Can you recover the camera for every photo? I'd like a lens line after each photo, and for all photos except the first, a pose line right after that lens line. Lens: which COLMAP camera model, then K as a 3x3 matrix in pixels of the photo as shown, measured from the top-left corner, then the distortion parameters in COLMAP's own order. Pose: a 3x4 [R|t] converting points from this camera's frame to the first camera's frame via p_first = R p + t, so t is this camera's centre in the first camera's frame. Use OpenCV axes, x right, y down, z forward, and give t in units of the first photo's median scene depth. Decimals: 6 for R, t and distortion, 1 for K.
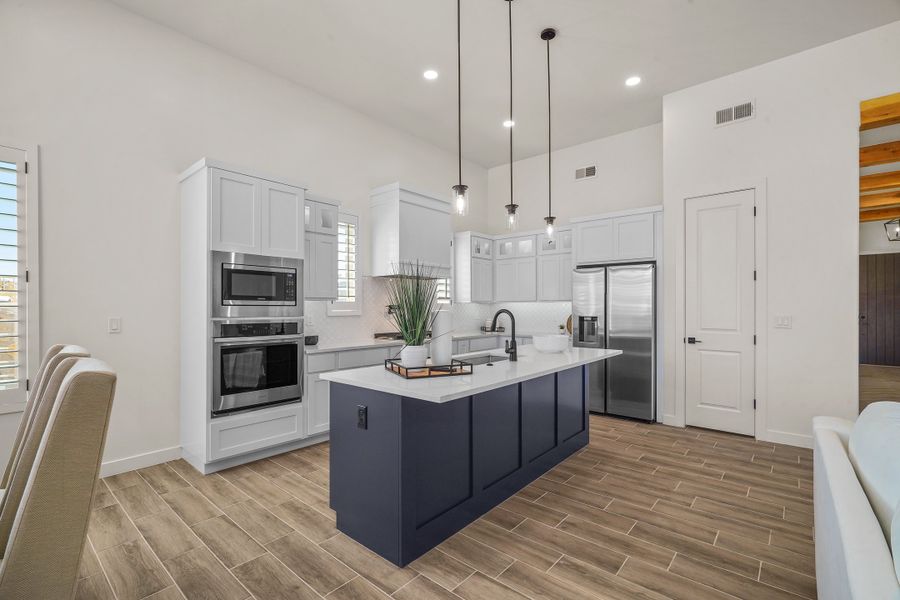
lens RADIAL K [[405.8, 0, 451.2], [0, 405.8, 306.8], [0, 0, 1]] dist [-0.004684, 0.000719]
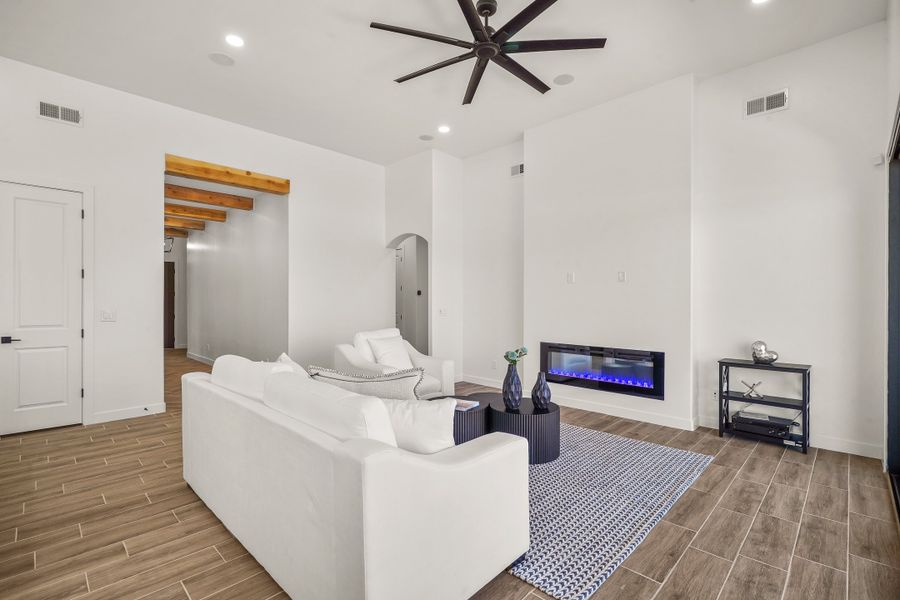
lens RADIAL K [[407.7, 0, 449.7], [0, 407.7, 302.6], [0, 0, 1]] dist [-0.004732, 0.001011]
pose [[0.066700, 0.001071, 0.997773, -0.322641], [-0.000798, 0.999999, -0.001020, 0.000004], [-0.997773, -0.000729, 0.066700, -0.058912]]
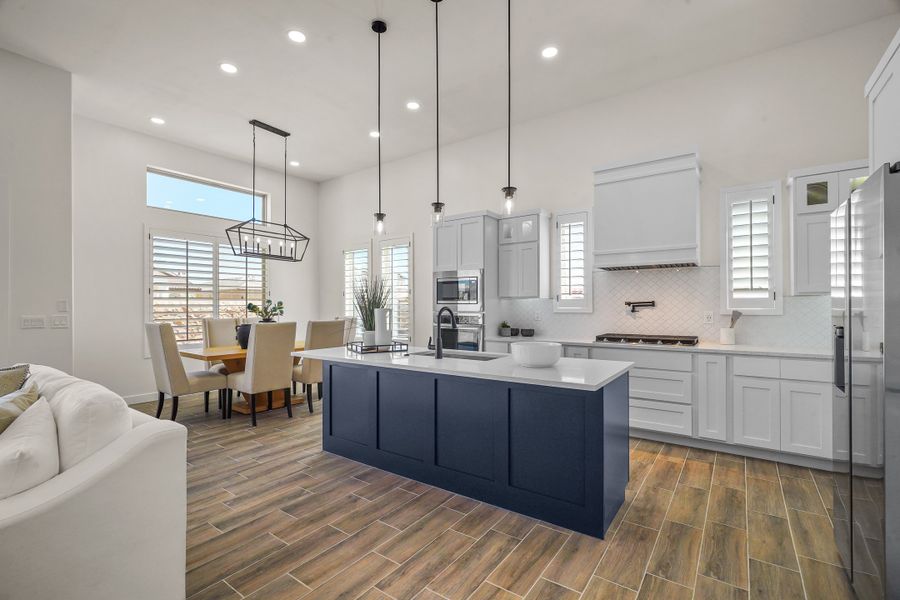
lens RADIAL K [[405.8, 0, 451.2], [0, 405.8, 306.8], [0, 0, 1]] dist [-0.004684, 0.000719]
pose [[0.084775, 0.003878, -0.996393, 1.065292], [0.004804, 0.999979, 0.004300, 0.000991], [0.996389, -0.005152, 0.084755, 0.876079]]
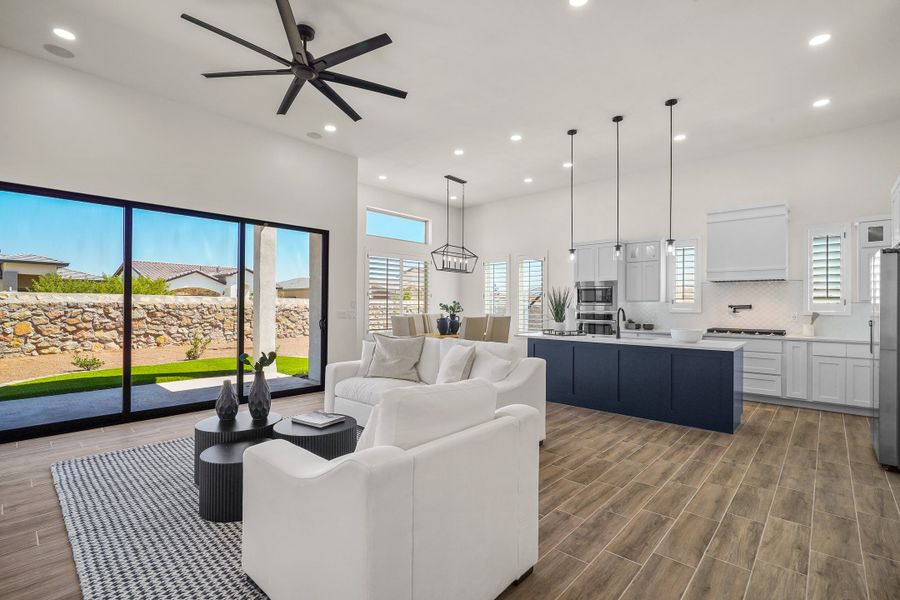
lens RADIAL K [[417.1, 0, 450.4], [0, 417.1, 305.8], [0, 0, 1]] dist [-0.000947, 0.000440]
pose [[-0.031623, 0.003417, -0.999494, 1.743784], [-0.004693, 0.999983, 0.003567, -0.004781], [0.999489, 0.004804, -0.031607, 0.338935]]
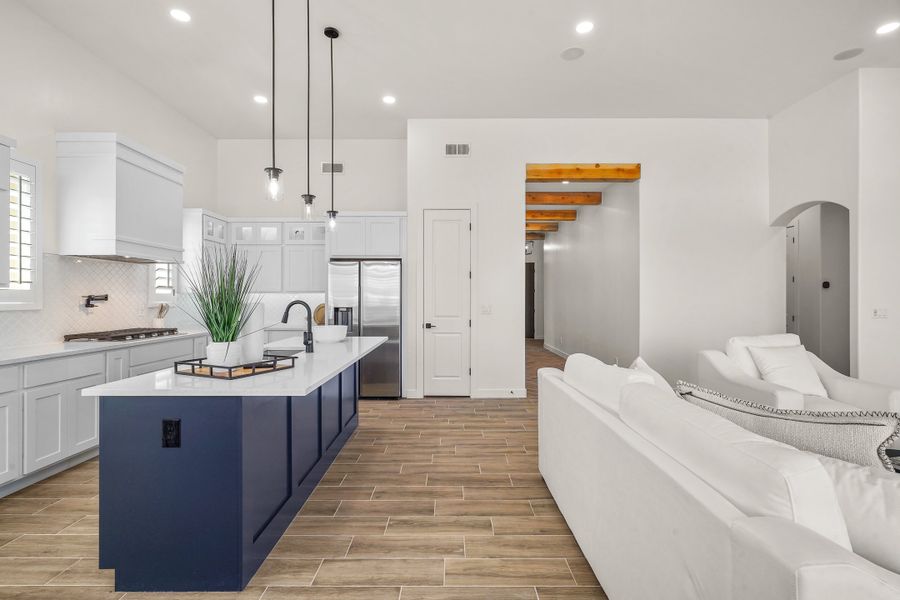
lens RADIAL K [[415.1, 0, 453.4], [0, 415.1, 298.0], [0, 0, 1]] dist [-0.005127, 0.000244]
pose [[0.754946, 0.002970, 0.655780, -0.228586], [-0.002282, 0.999996, -0.001902, 0.001123], [-0.655783, -0.000060, 0.754949, 0.005427]]
